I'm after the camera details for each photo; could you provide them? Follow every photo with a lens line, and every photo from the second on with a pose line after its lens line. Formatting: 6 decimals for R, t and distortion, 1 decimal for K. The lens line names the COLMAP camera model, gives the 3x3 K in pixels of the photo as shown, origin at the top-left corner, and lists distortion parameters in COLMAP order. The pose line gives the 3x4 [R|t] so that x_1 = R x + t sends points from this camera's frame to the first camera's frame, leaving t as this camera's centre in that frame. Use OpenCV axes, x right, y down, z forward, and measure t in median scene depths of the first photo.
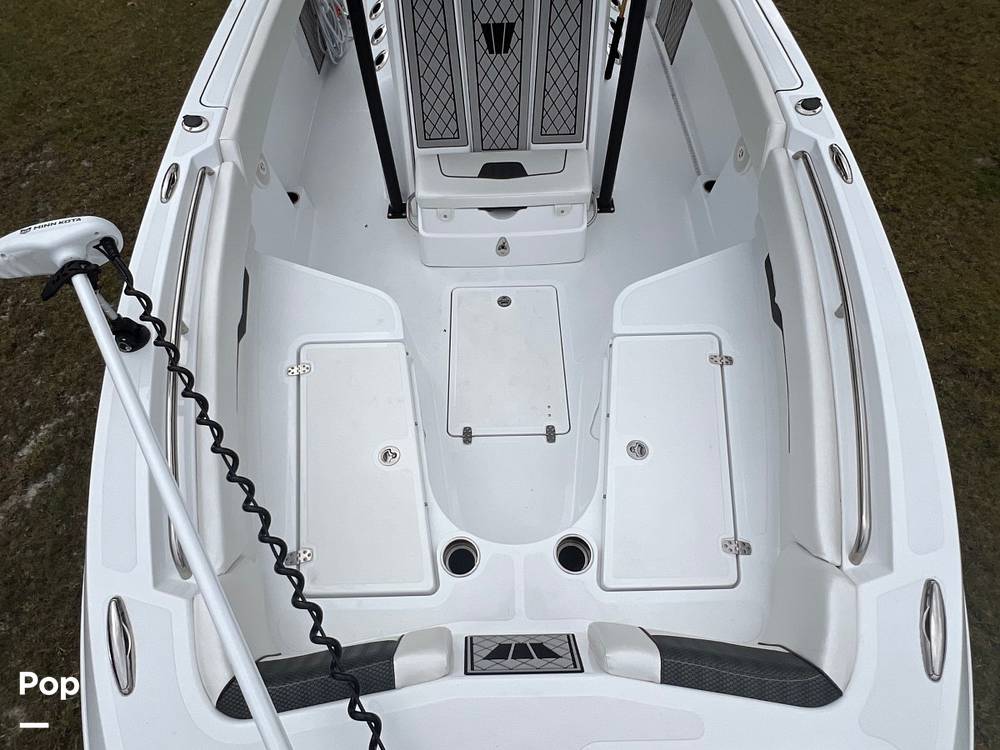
lens RADIAL K [[569.6, 0, 492.2], [0, 569.6, 374.1], [0, 0, 1]] dist [-0.000603, -0.000693]
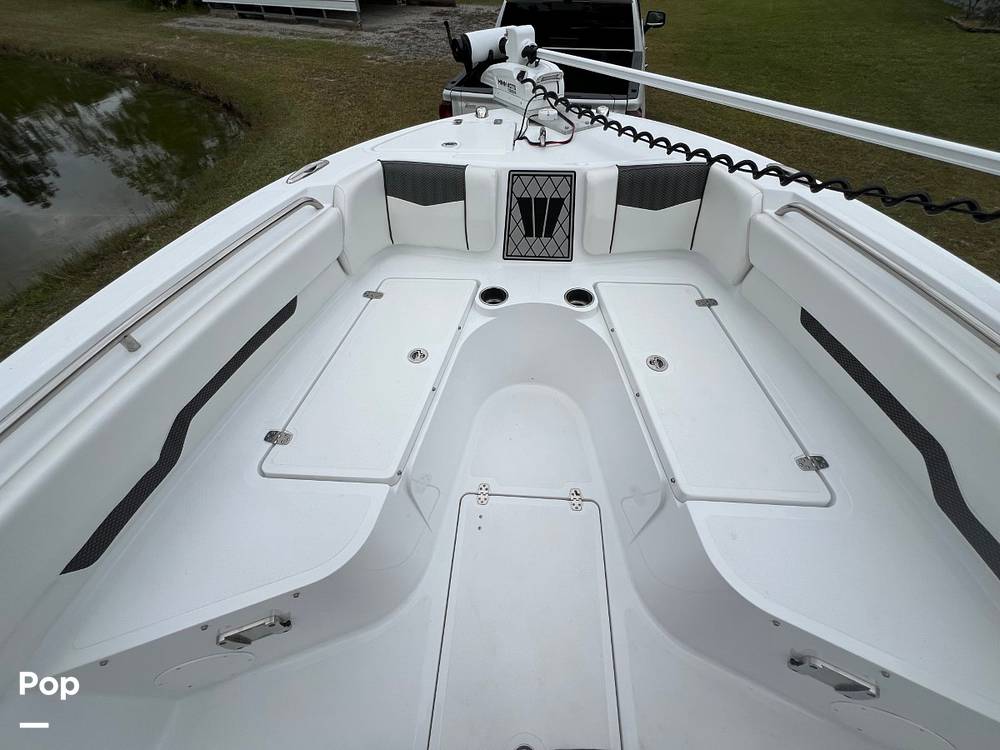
lens RADIAL K [[398.9, 0, 495.1], [0, 398.9, 370.0], [0, 0, 1]] dist [-0.002012, 0.000859]
pose [[-0.994934, -0.039708, 0.092353, 0.045512], [0.100069, -0.303537, 0.947550, -0.609465], [-0.009593, 0.951992, 0.305973, 0.861496]]
